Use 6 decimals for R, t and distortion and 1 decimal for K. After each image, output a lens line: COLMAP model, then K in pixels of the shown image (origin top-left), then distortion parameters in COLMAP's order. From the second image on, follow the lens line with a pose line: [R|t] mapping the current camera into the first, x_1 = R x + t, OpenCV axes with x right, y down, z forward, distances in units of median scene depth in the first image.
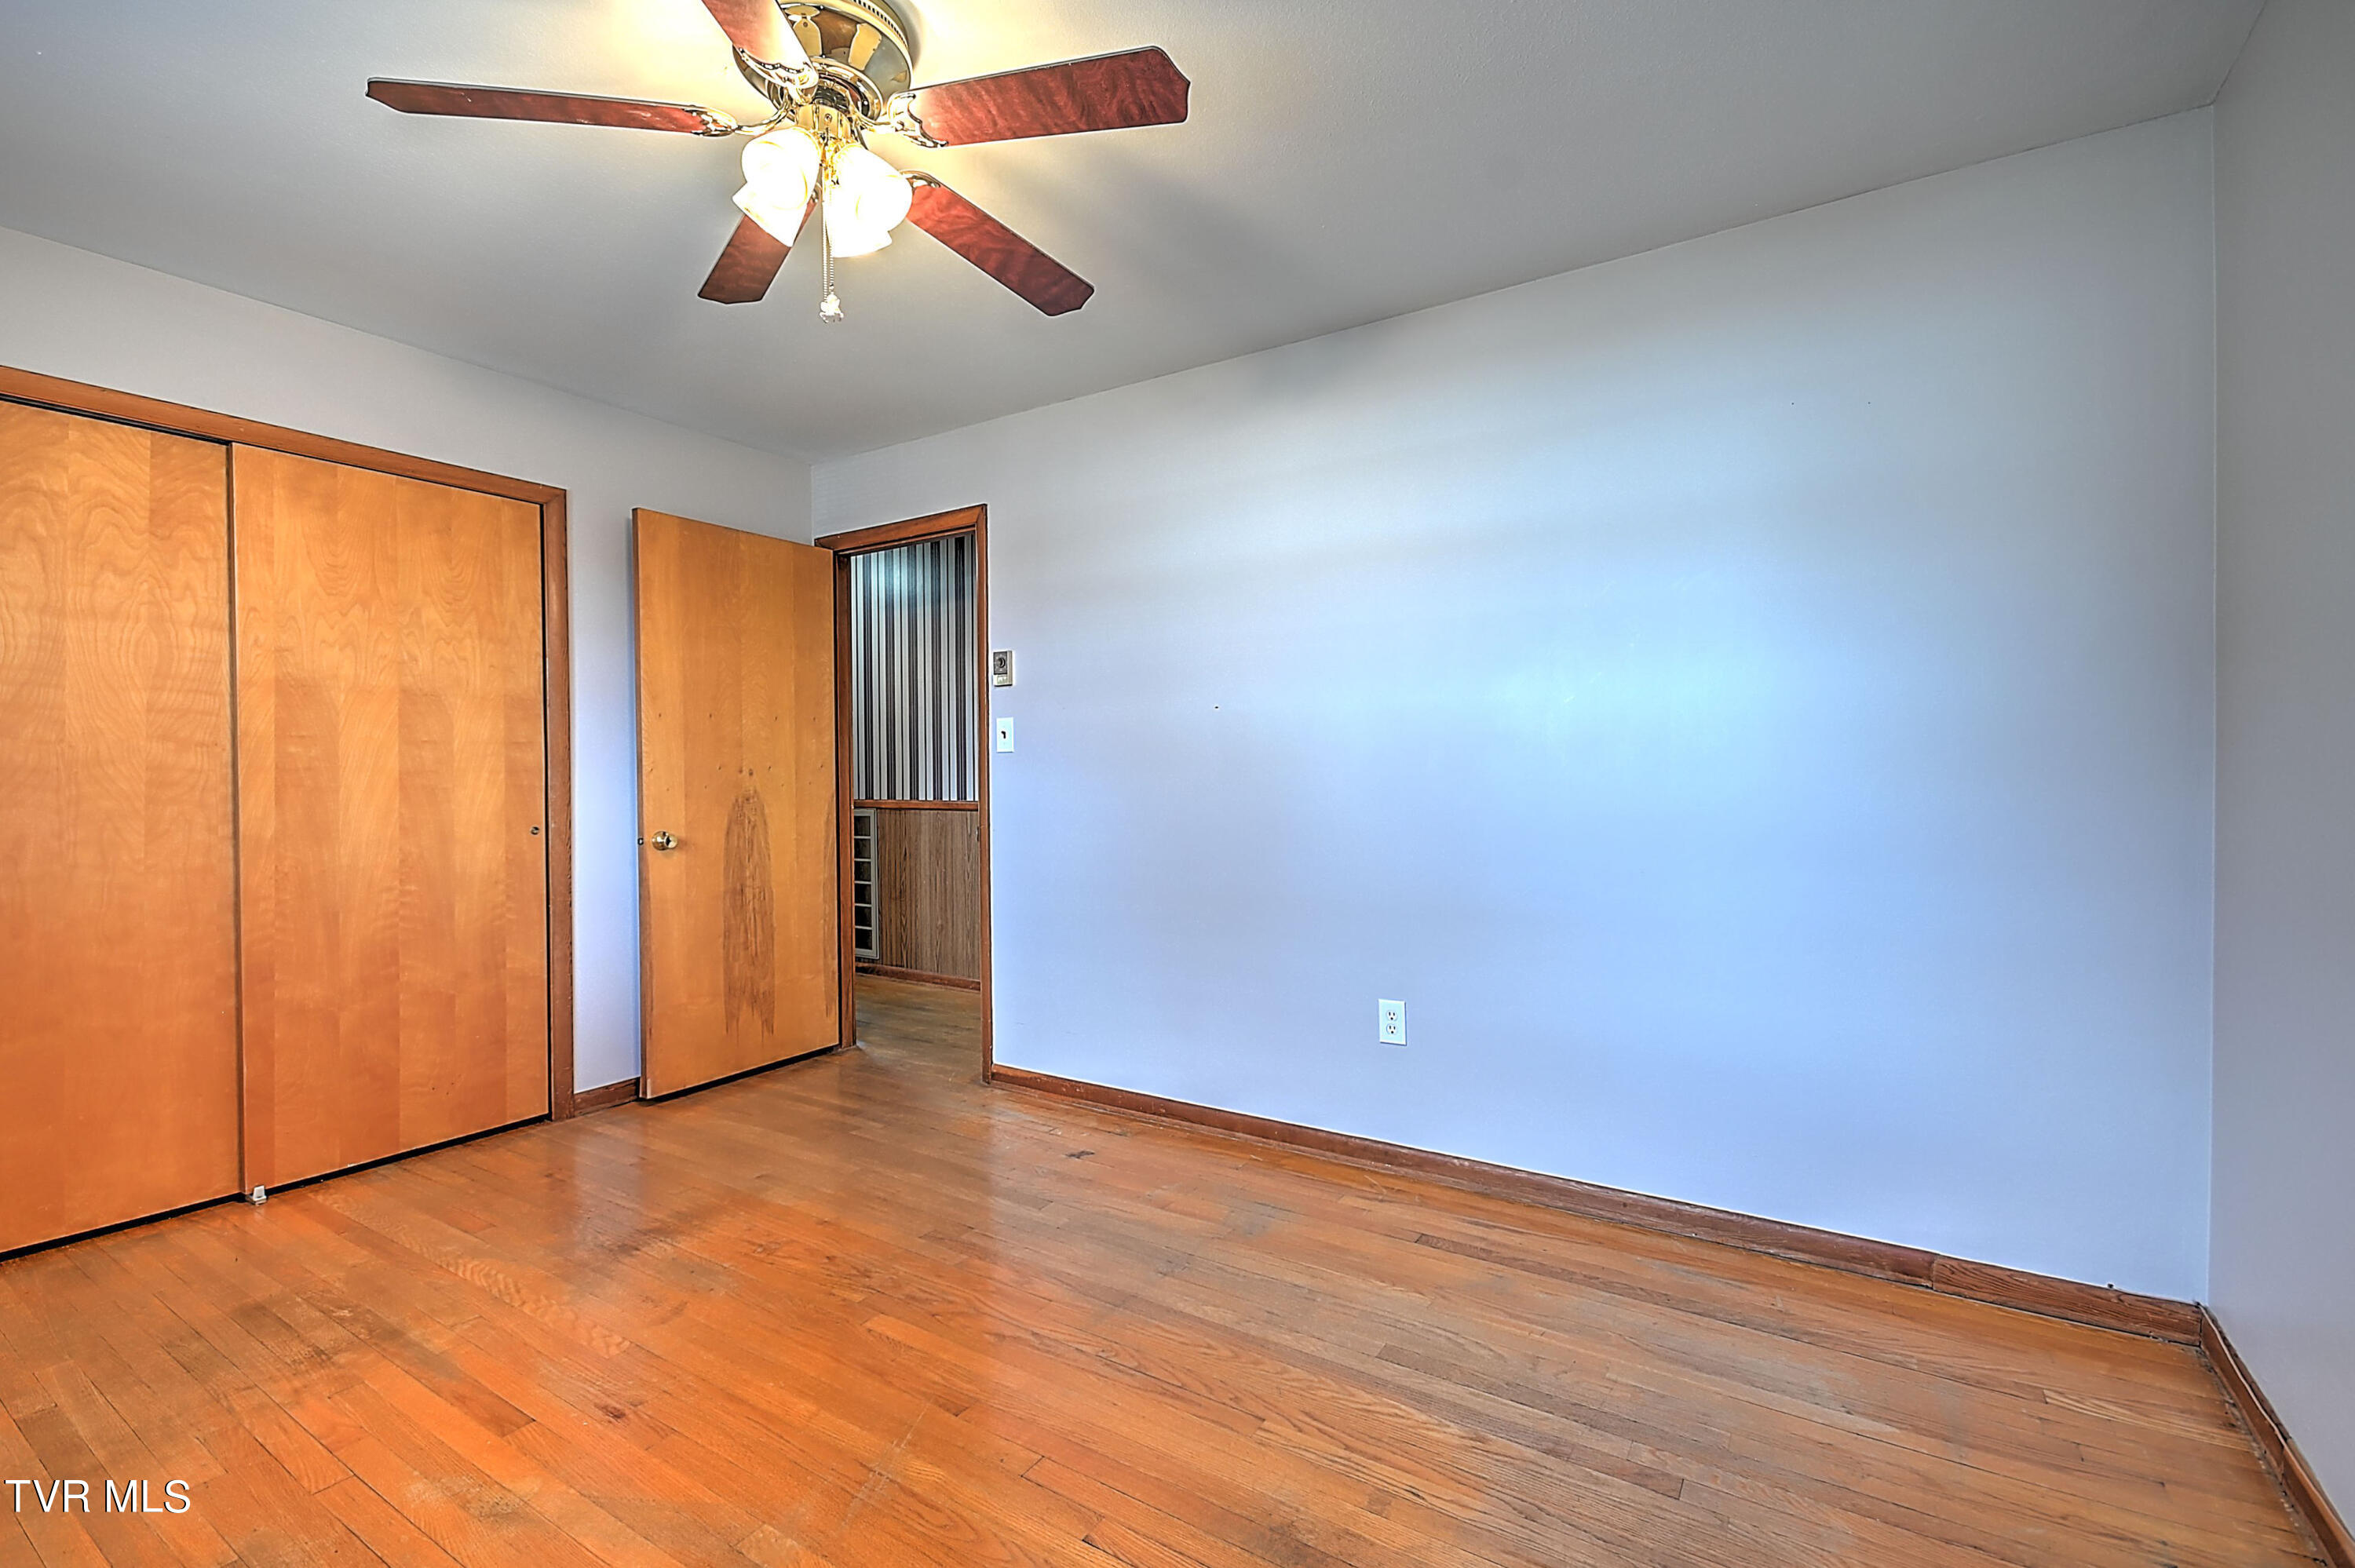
lens RADIAL K [[1030.4, 0, 1167.0], [0, 1030.4, 784.4], [0, 0, 1]] dist [0.018913, -0.010374]
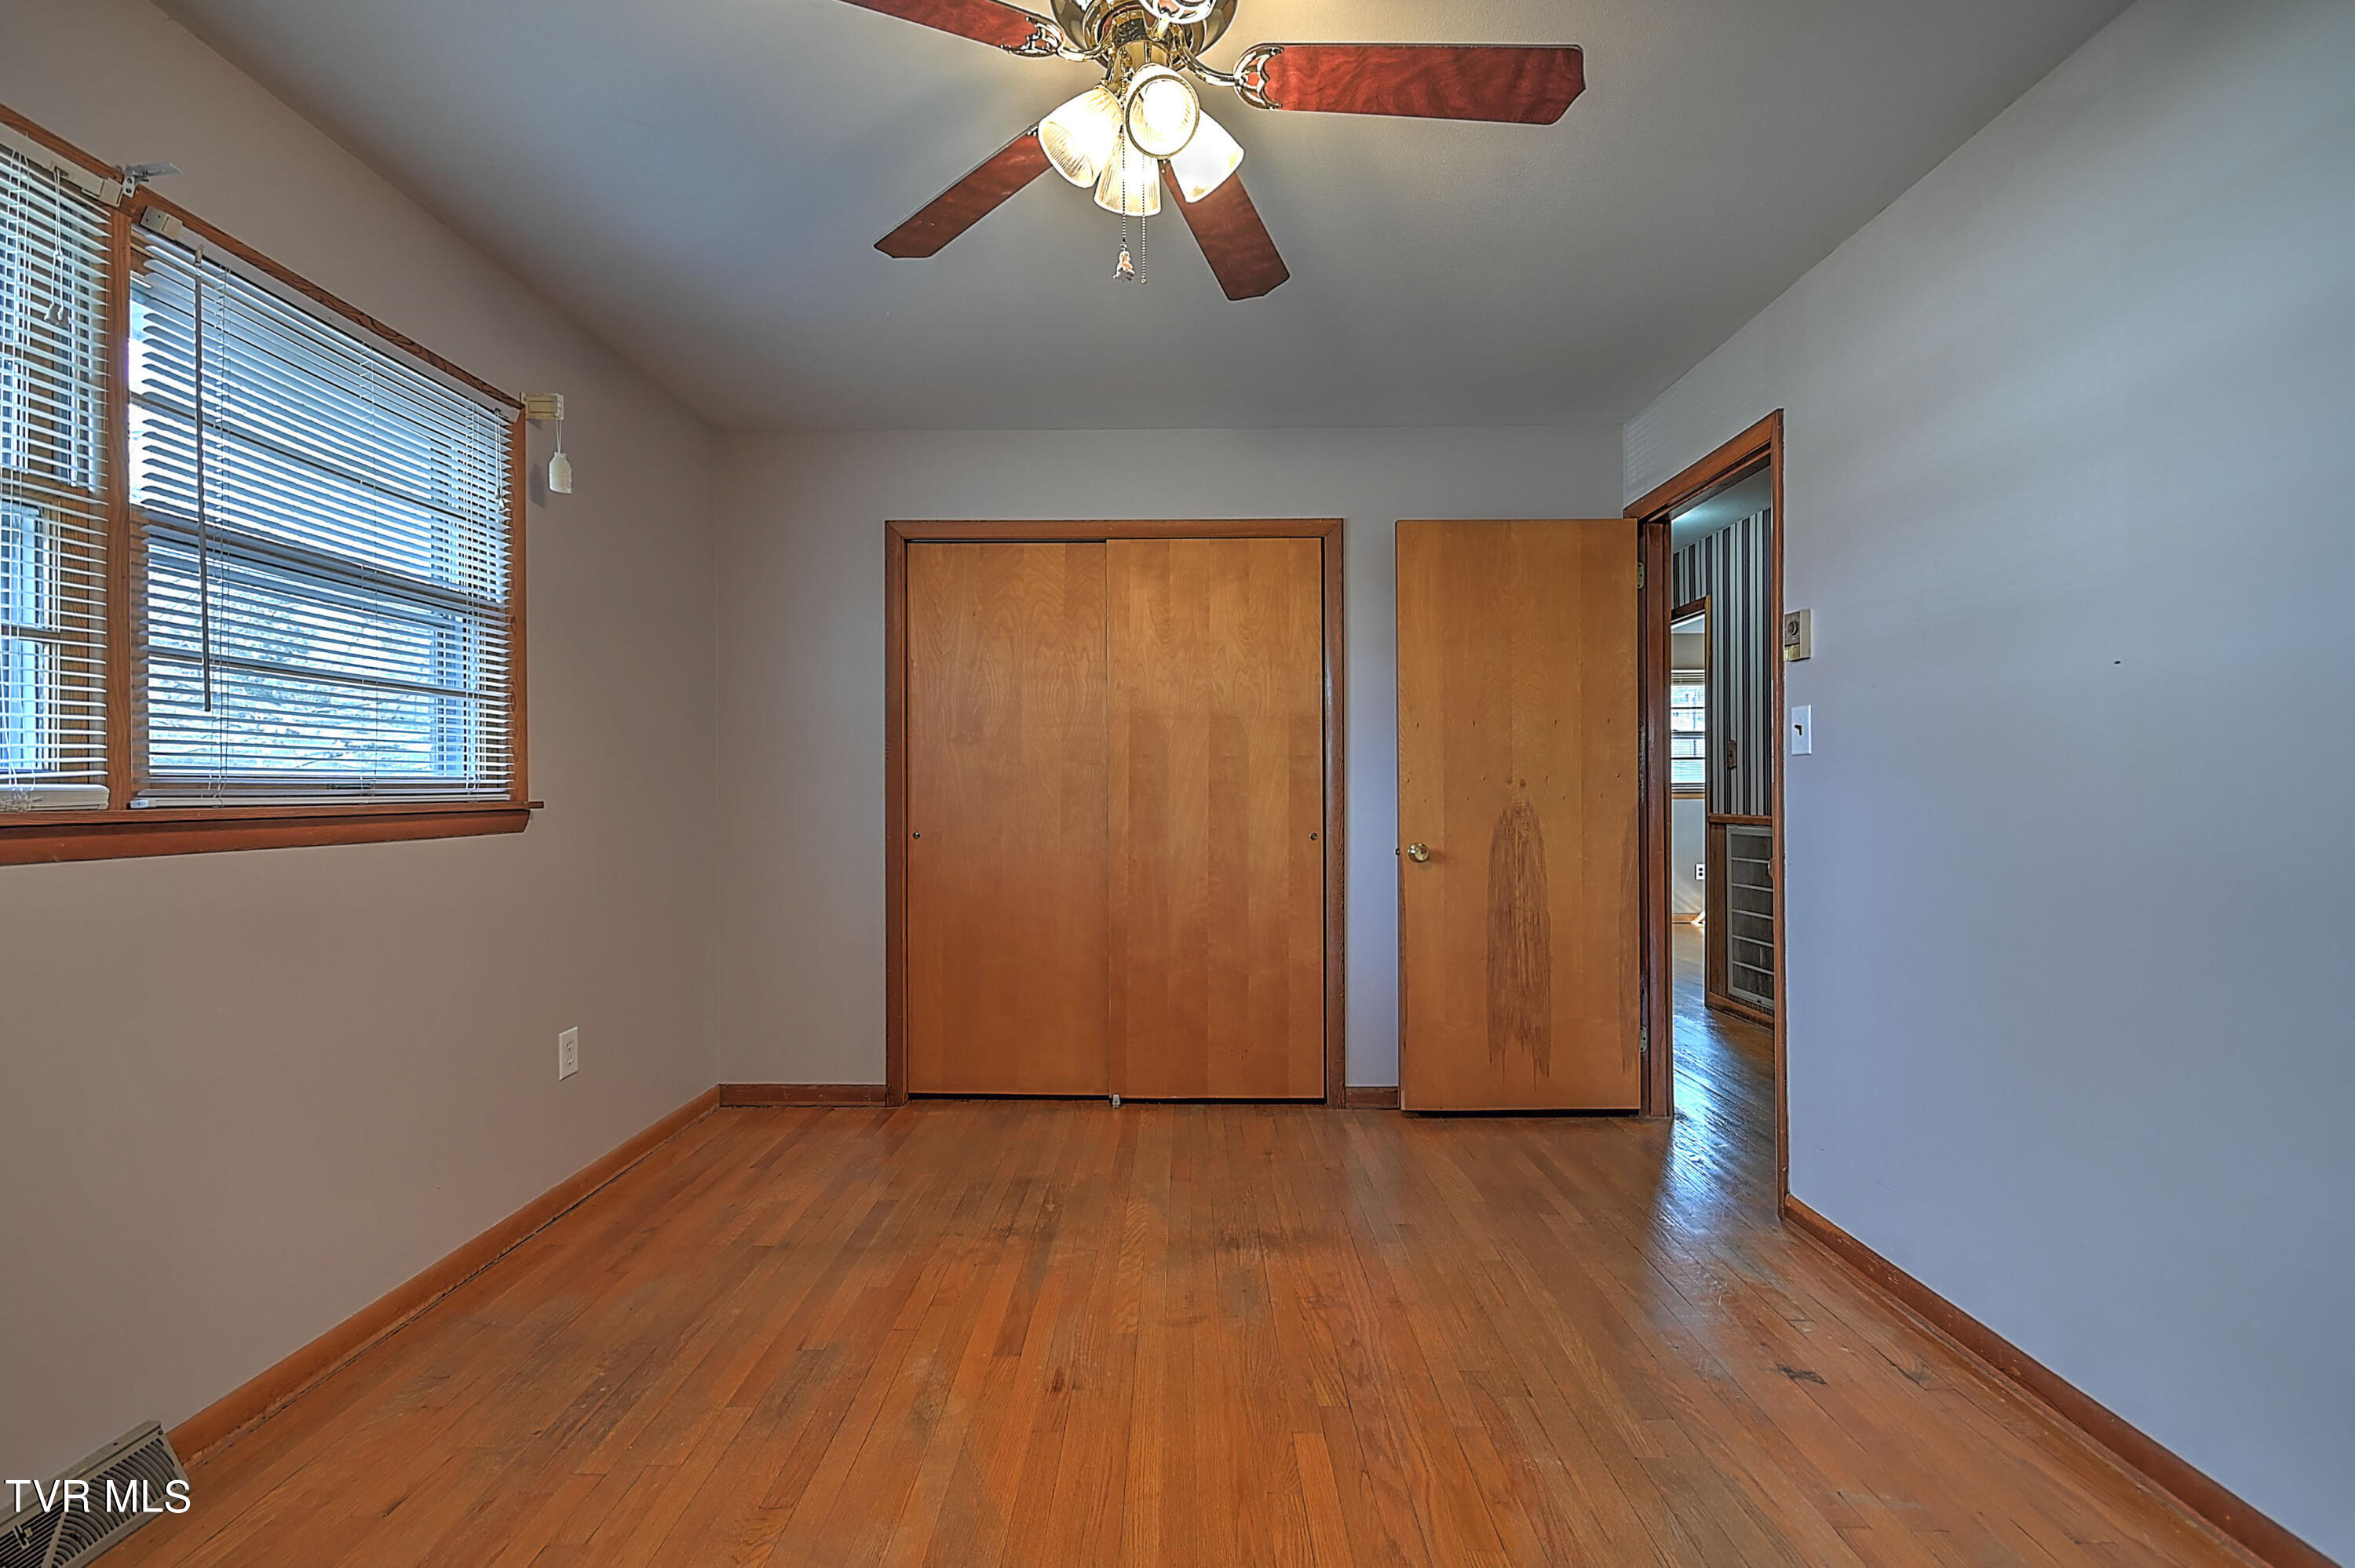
lens RADIAL K [[1034.8, 0, 1173.6], [0, 1034.8, 785.8], [0, 0, 1]] dist [0.004511, 0.000378]
pose [[0.530844, 0.002694, -0.847466, 0.256950], [-0.010613, 0.999938, -0.003469, -0.003634], [0.847403, 0.010836, 0.530839, 0.317042]]
